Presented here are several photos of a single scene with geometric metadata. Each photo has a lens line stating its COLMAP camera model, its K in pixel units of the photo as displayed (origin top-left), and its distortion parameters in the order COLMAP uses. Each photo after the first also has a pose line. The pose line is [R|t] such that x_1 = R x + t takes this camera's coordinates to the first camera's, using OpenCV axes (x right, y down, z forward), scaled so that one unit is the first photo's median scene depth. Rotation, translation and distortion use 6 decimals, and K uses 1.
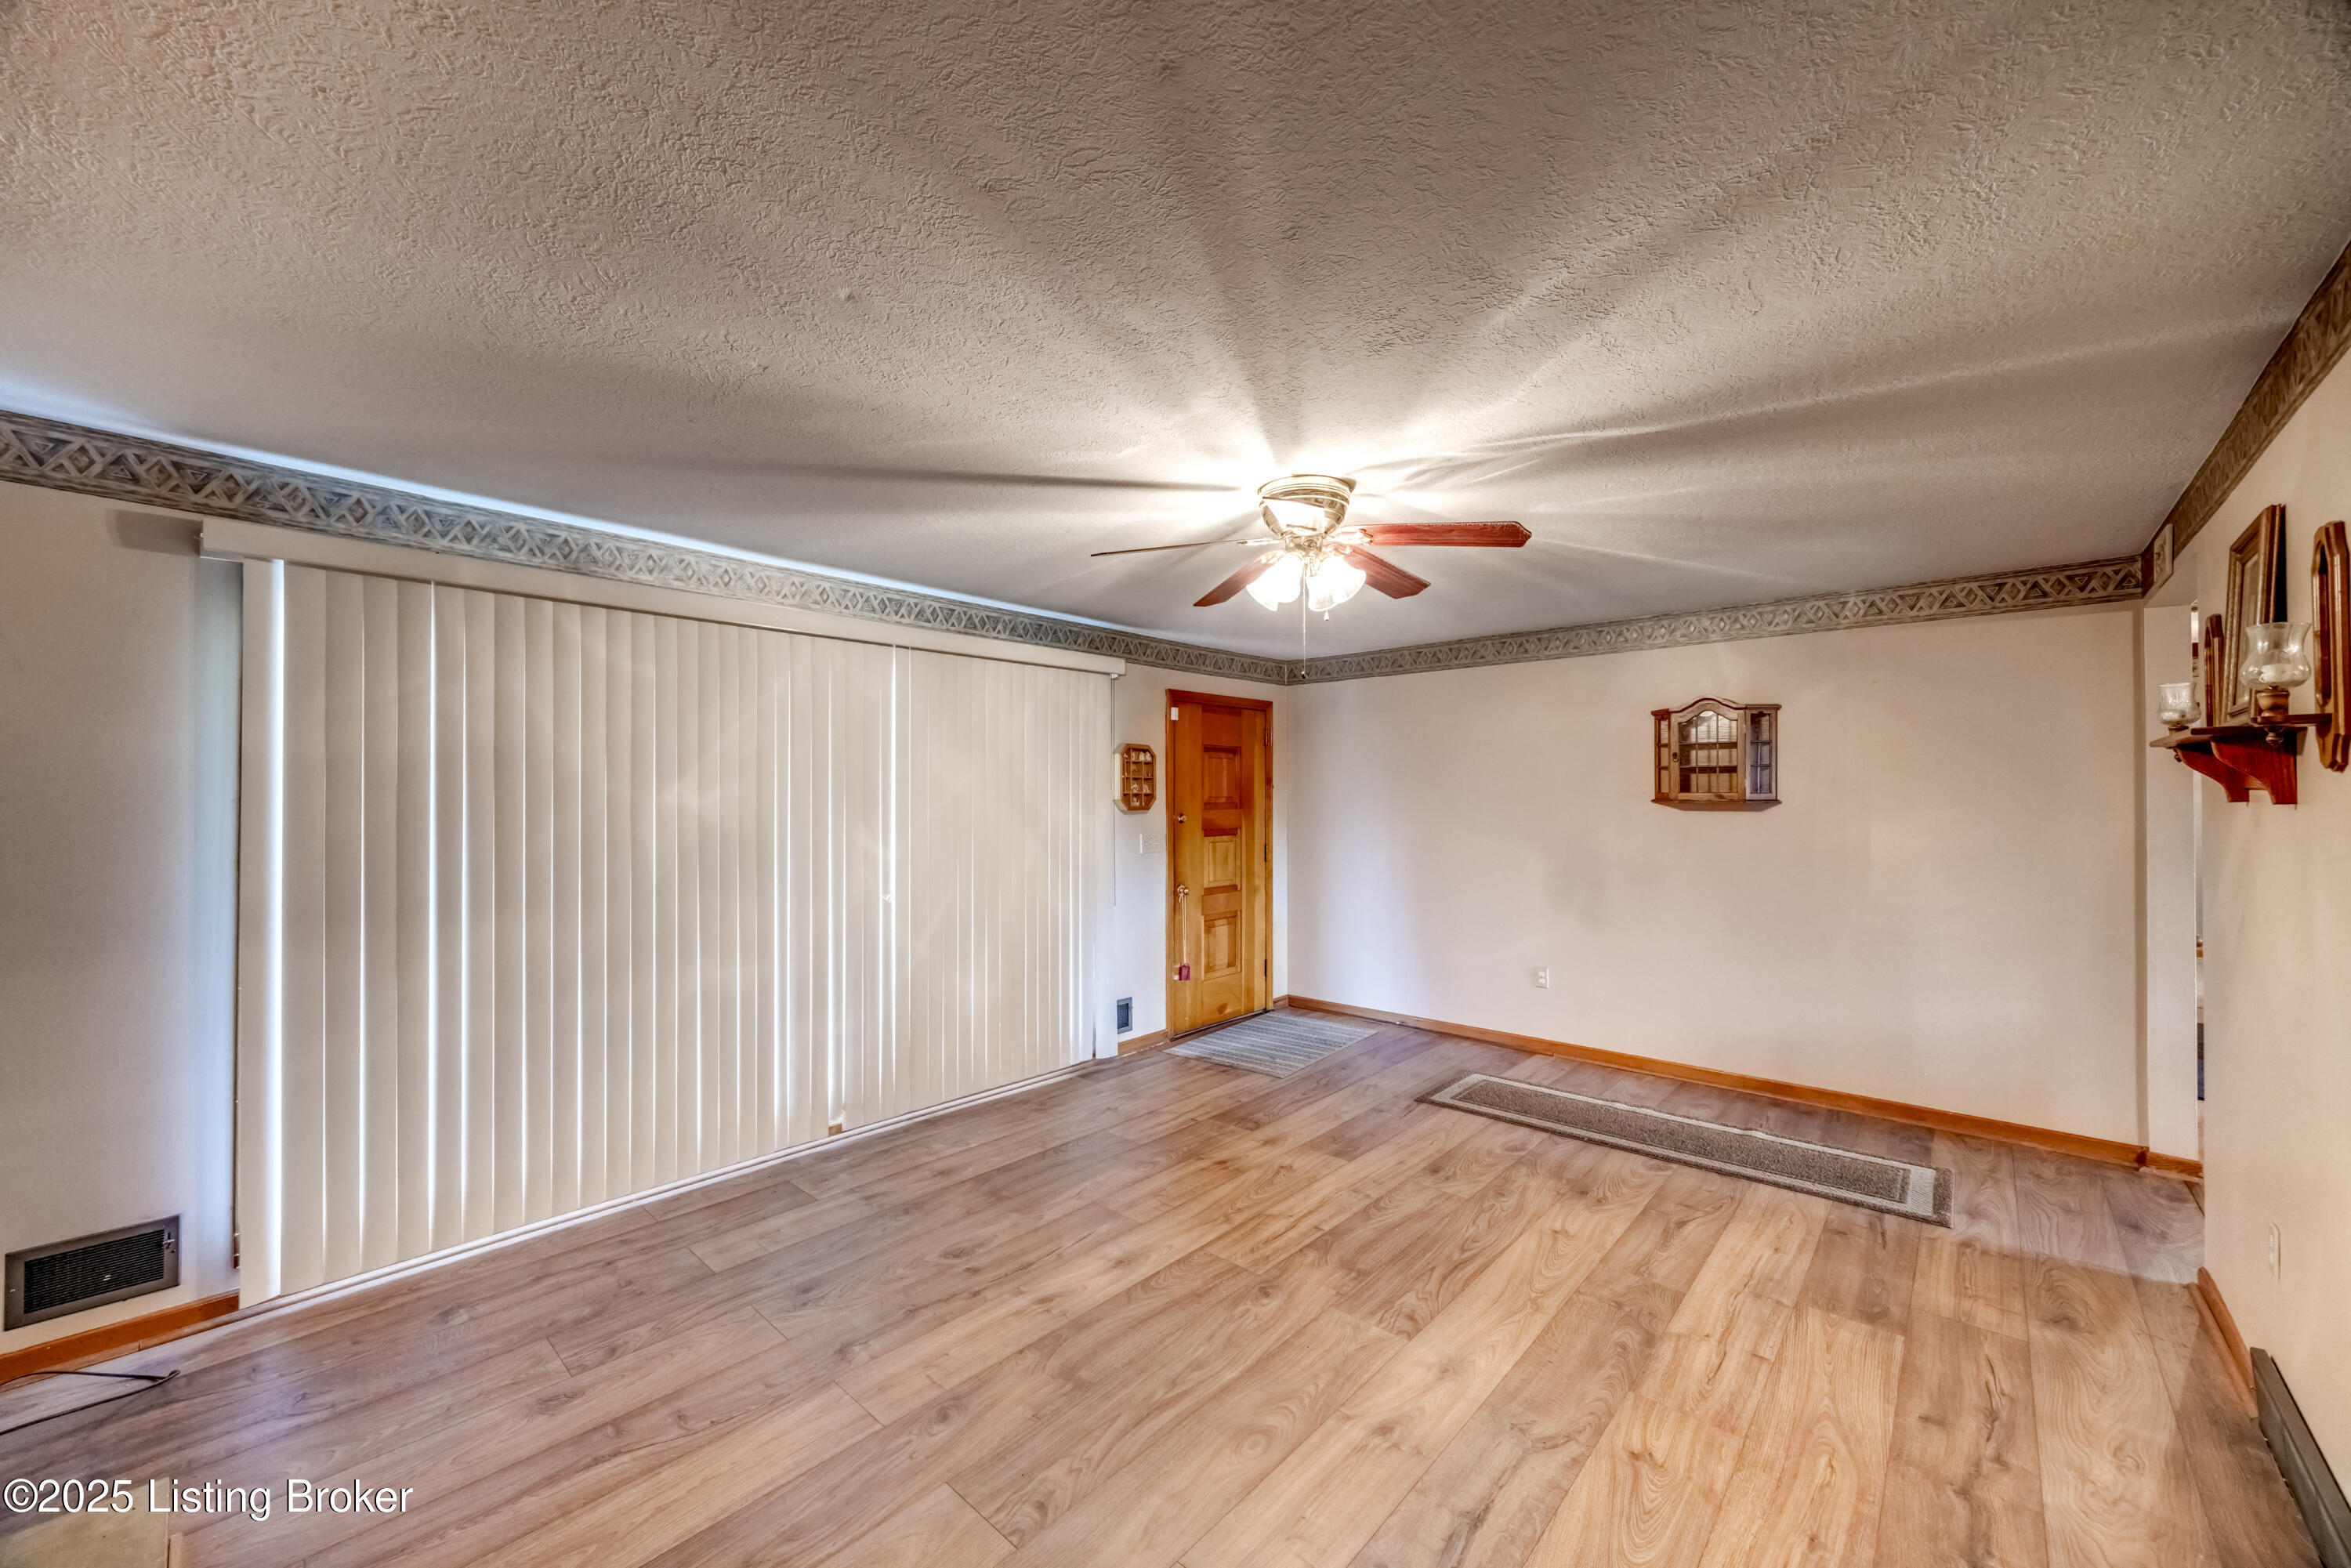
lens RADIAL K [[886.9, 0, 1165.8], [0, 886.9, 777.7], [0, 0, 1]] dist [-0.008706, 0.001313]
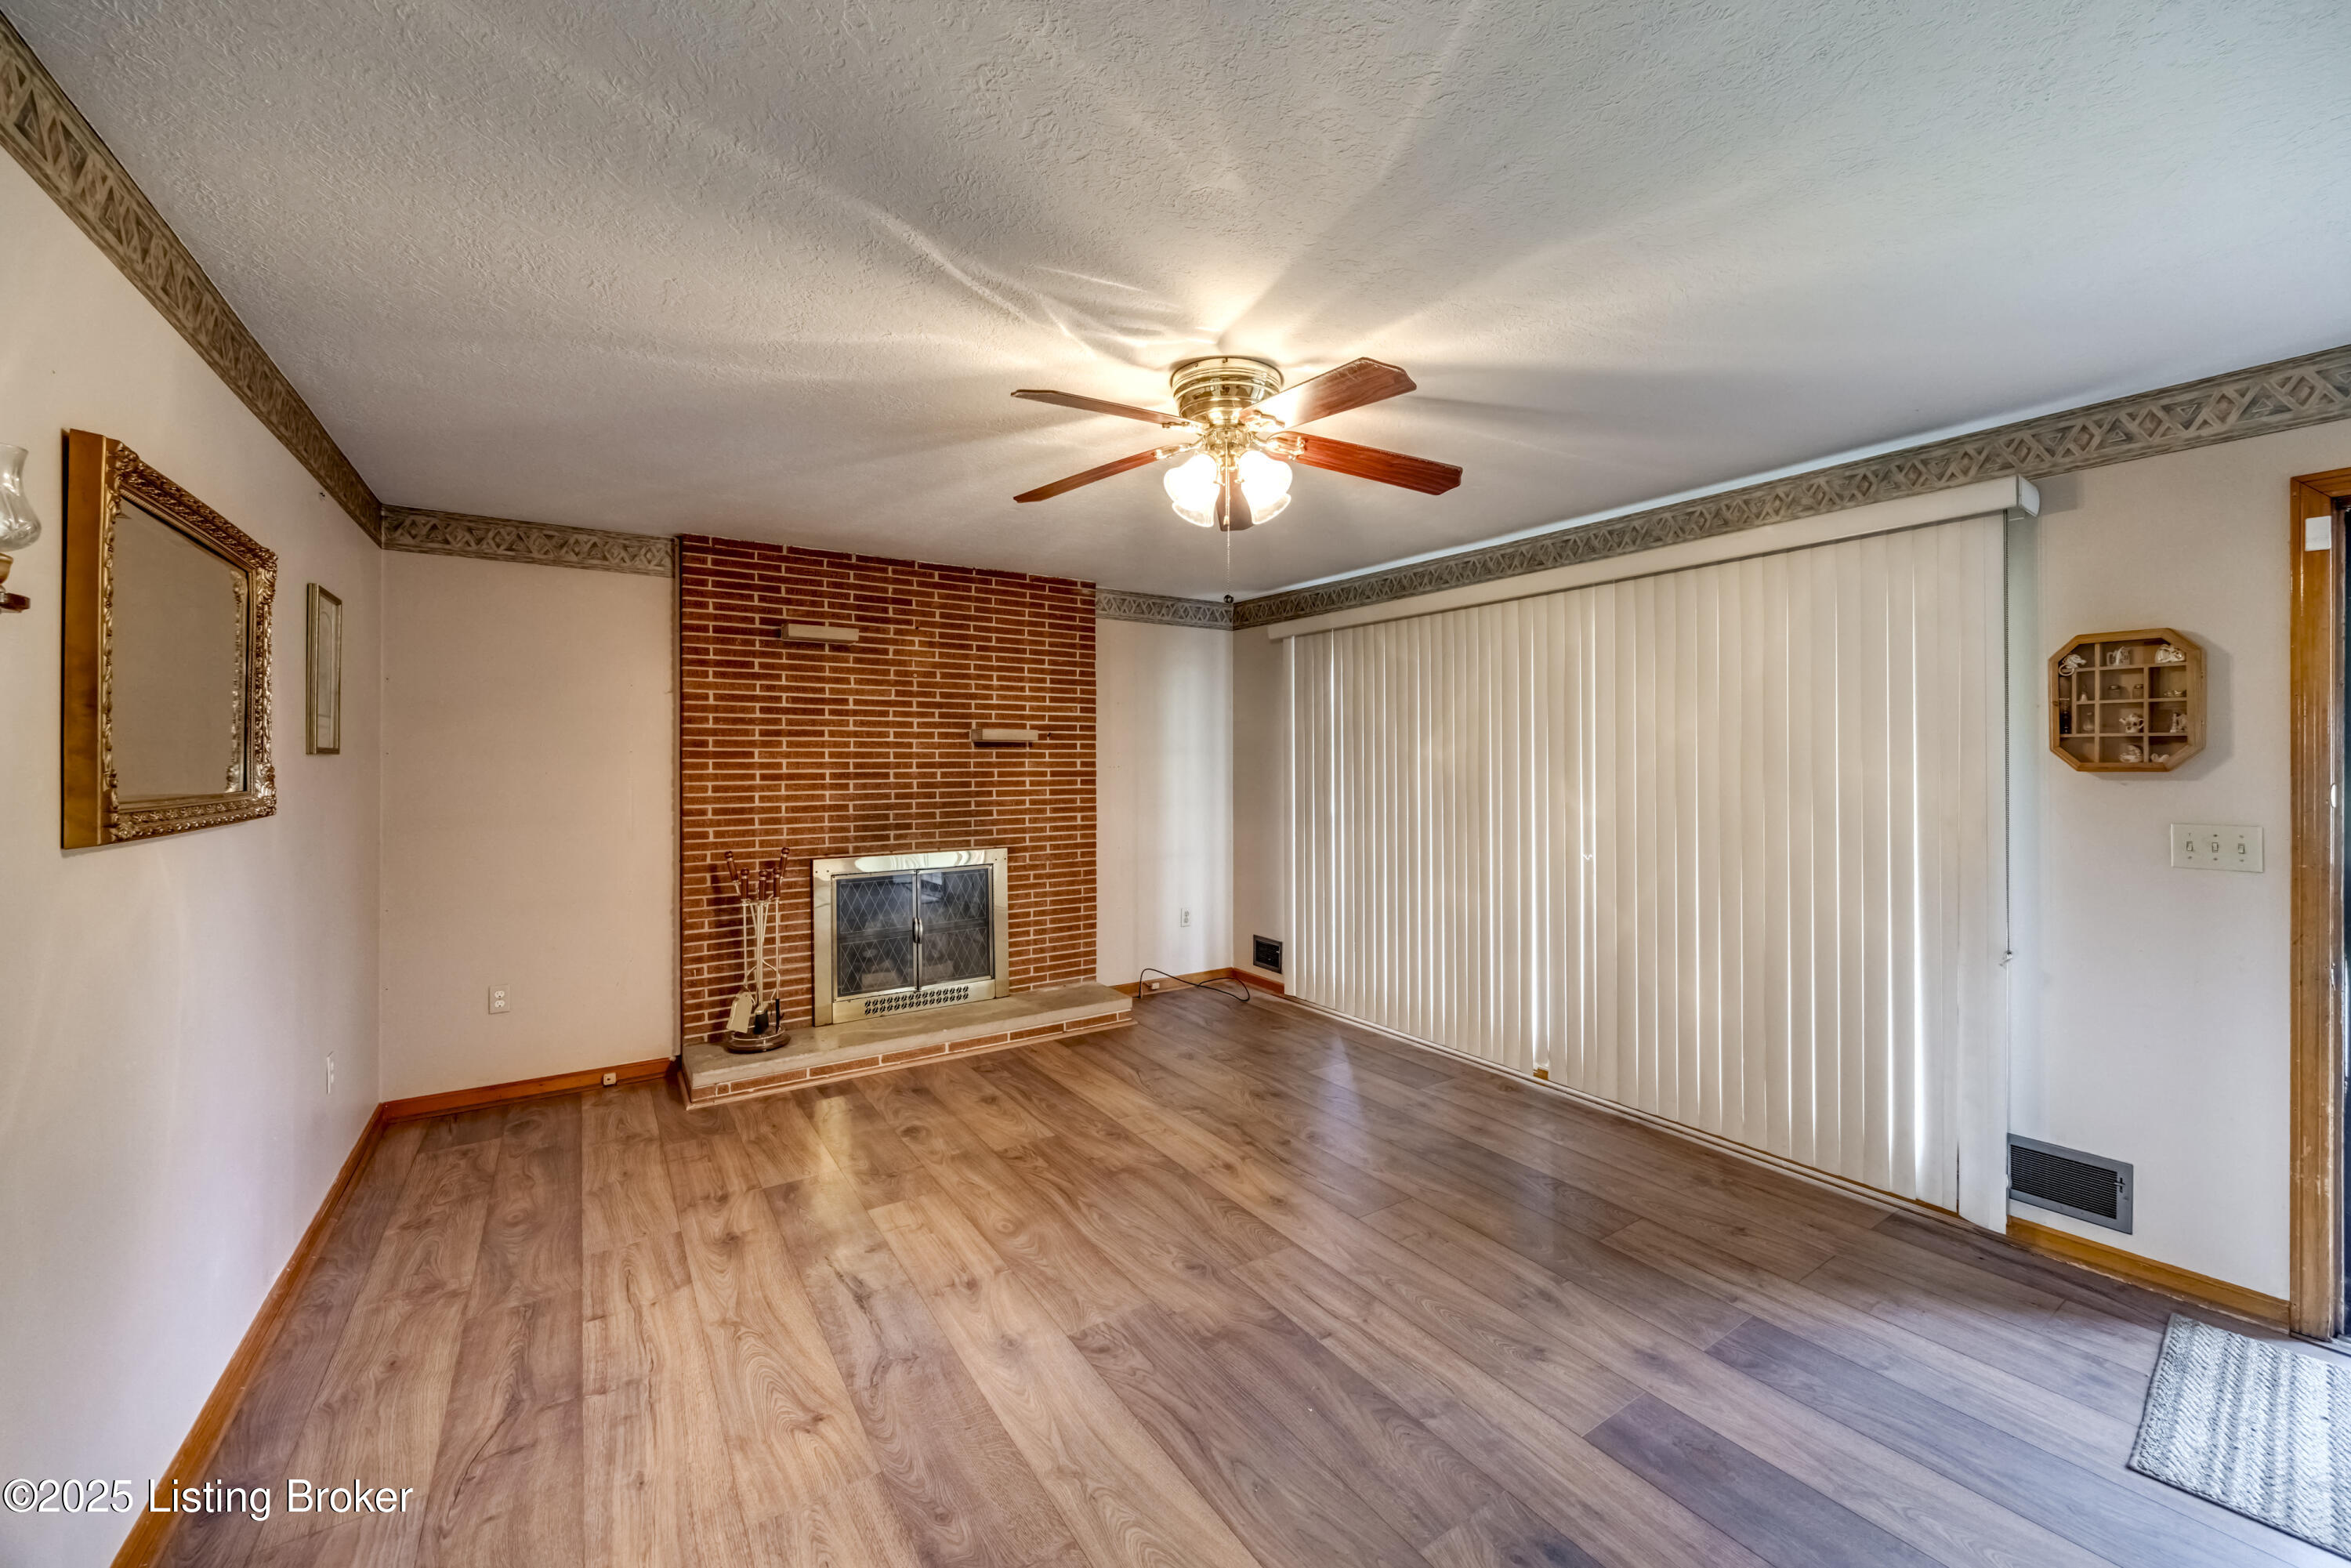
lens RADIAL K [[886.9, 0, 1187.0], [0, 886.9, 765.6], [0, 0, 1]] dist [-0.008706, 0.001313]
pose [[-0.236312, 0.015498, -0.971554, 1.108762], [0.036667, 0.999303, 0.007022, 0.028212], [0.970985, -0.033964, -0.236715, 1.316880]]
